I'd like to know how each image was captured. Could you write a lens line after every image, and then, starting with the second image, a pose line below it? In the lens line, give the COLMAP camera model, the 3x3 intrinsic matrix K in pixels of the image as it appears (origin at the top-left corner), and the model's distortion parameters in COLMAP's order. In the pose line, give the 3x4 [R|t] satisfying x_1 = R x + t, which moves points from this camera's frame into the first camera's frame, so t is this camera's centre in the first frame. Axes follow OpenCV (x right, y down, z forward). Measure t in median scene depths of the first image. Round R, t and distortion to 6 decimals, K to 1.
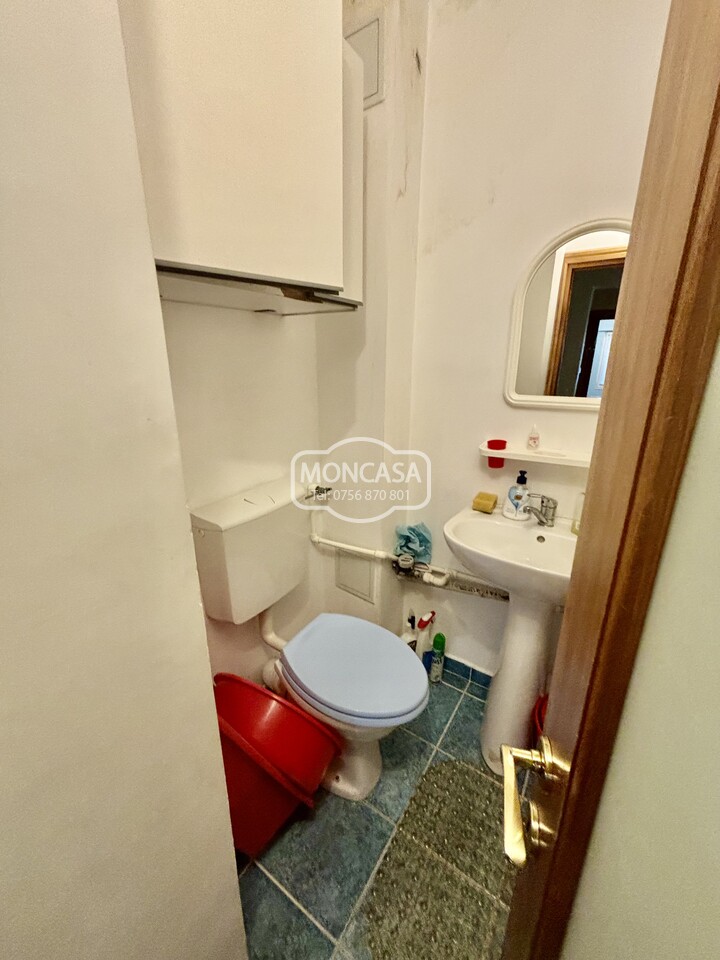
lens RADIAL K [[385.1, 0, 360.5], [0, 385.1, 477.2], [0, 0, 1]] dist [-0.004939, 0.002151]
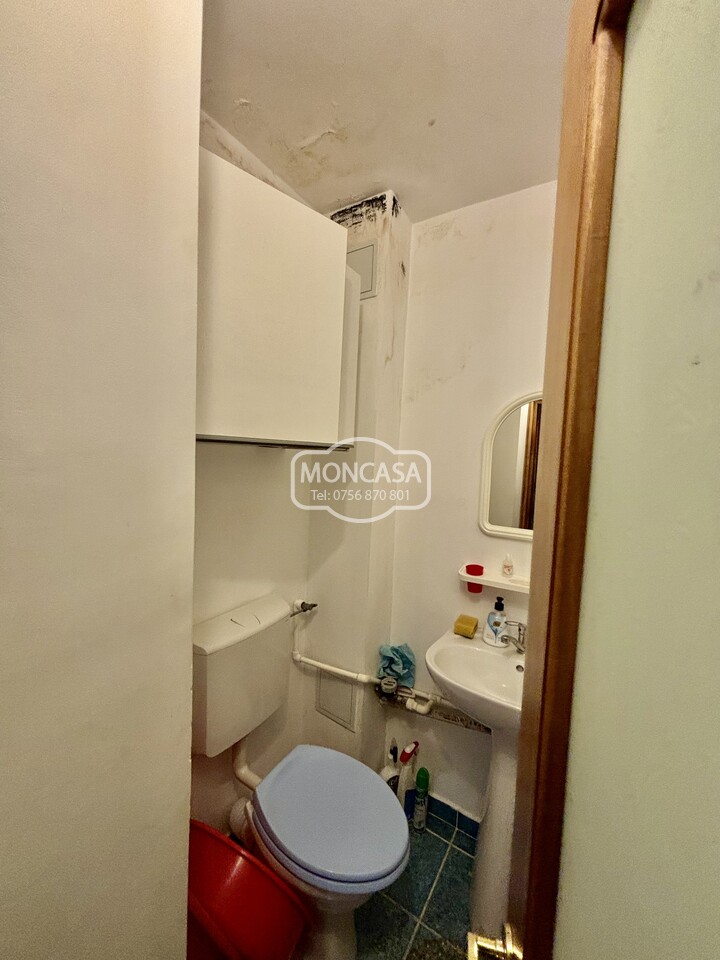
lens RADIAL K [[385.1, 0, 360.2], [0, 385.1, 478.9], [0, 0, 1]] dist [-0.004939, 0.002151]
pose [[0.998797, 0.039613, 0.028914, -0.004326], [-0.031831, 0.972131, -0.232269, -0.071809], [-0.037309, 0.231069, 0.972222, -0.084891]]
